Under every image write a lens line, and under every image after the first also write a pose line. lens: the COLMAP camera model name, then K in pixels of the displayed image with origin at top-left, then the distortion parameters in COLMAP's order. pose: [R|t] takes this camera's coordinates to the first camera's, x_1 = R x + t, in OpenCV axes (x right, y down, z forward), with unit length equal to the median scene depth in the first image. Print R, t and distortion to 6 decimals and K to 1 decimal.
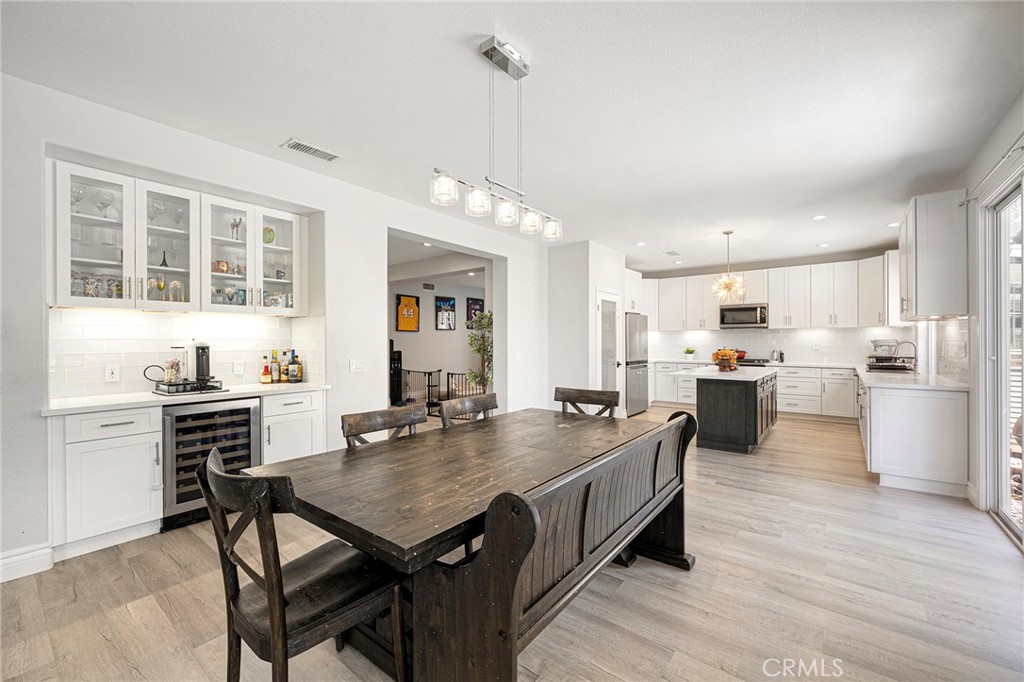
lens RADIAL K [[420.0, 0, 506.5], [0, 420.0, 341.7], [0, 0, 1]] dist [-0.001286, 0.000476]
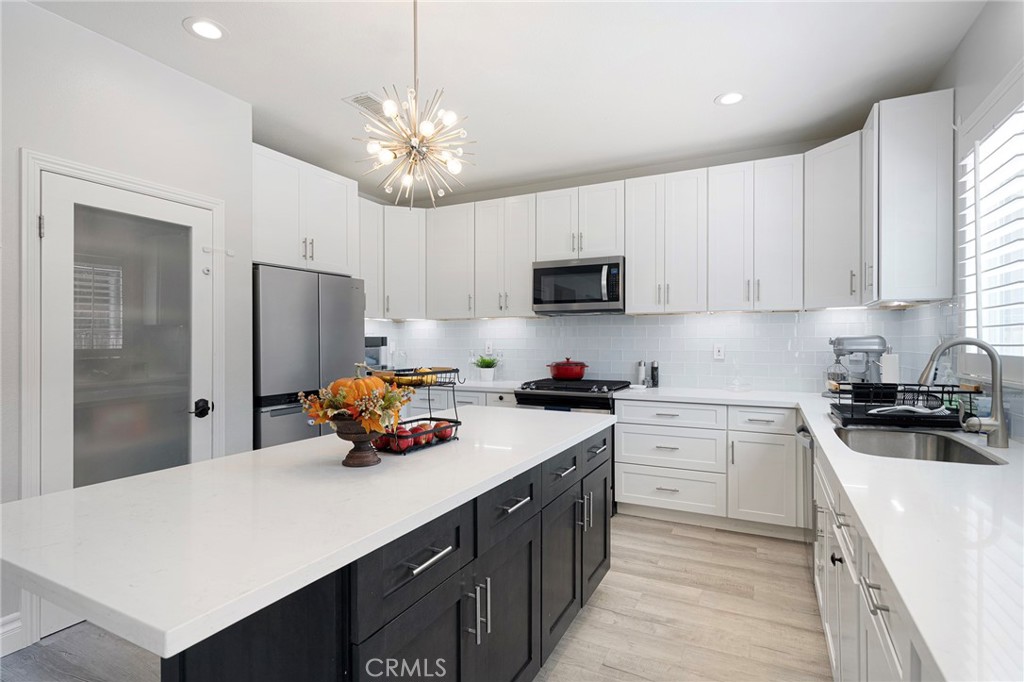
lens RADIAL K [[516.0, 0, 501.1], [0, 516.0, 343.4], [0, 0, 1]] dist [0.000451, 0.000571]
pose [[0.980197, -0.000311, 0.198025, 0.438796], [-0.000329, 0.999995, 0.003199, -0.000616], [-0.198025, -0.003201, 0.980192, 0.554965]]
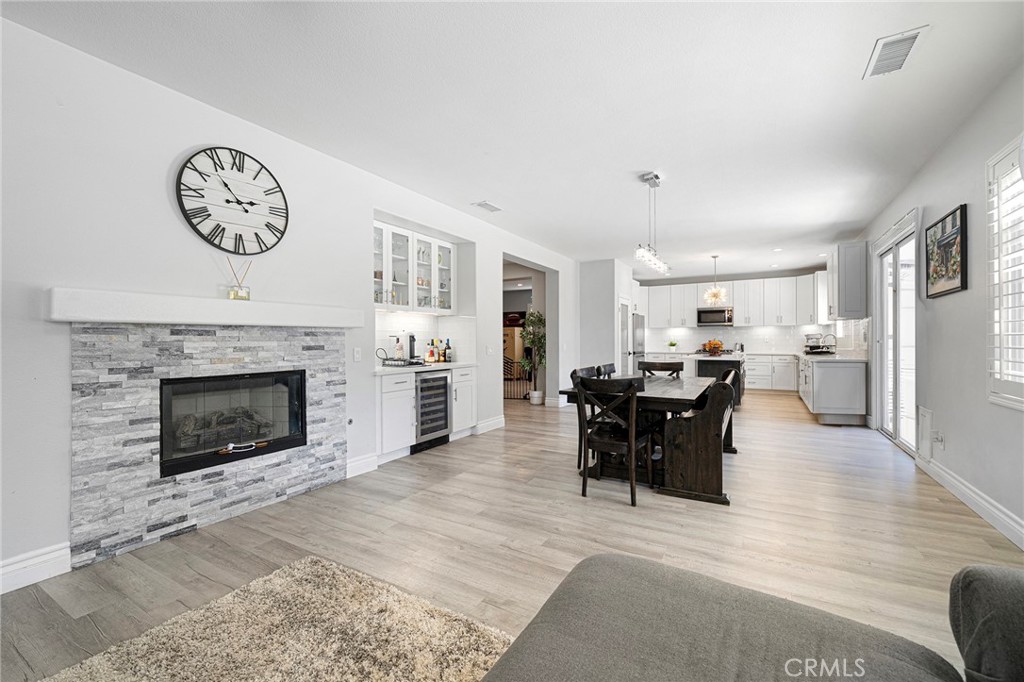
lens RADIAL K [[420.0, 0, 512.9], [0, 420.0, 342.5], [0, 0, 1]] dist [-0.001286, 0.000476]
pose [[0.990791, -0.003276, 0.135360, -0.275530], [0.002786, 0.999989, 0.003805, 0.015215], [-0.135371, -0.003393, 0.990789, -0.244763]]
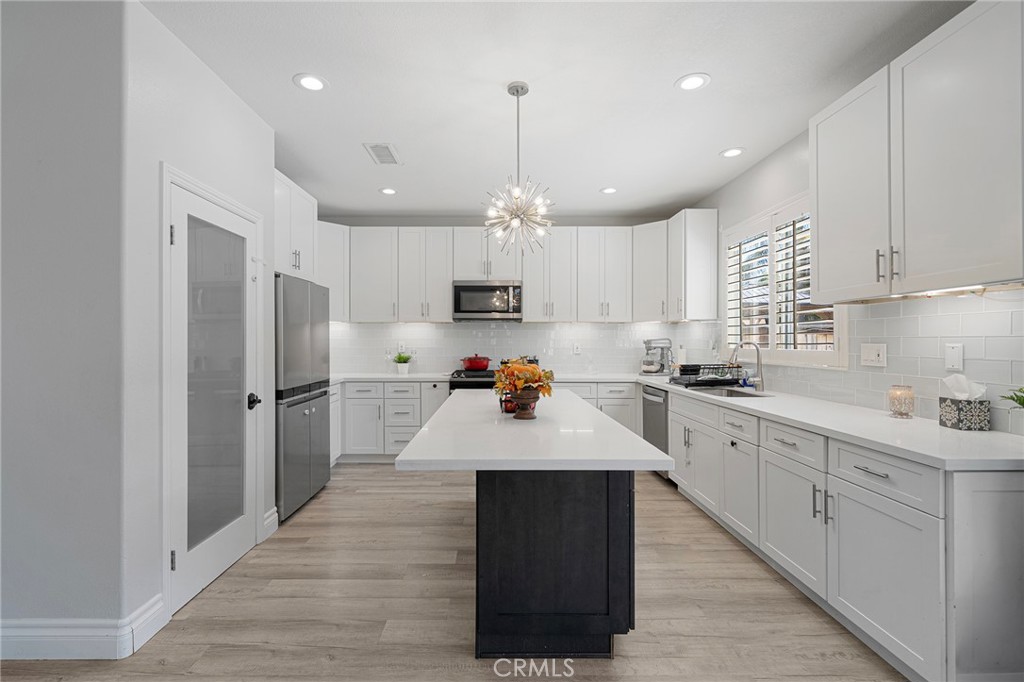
lens RADIAL K [[465.3, 0, 500.9], [0, 465.3, 342.4], [0, 0, 1]] dist [-0.001495, 0.000822]
pose [[0.778533, 0.000101, 0.627603, 0.182718], [-0.001127, 0.999999, 0.001237, -0.000529], [-0.627602, -0.001670, 0.778532, 0.543891]]
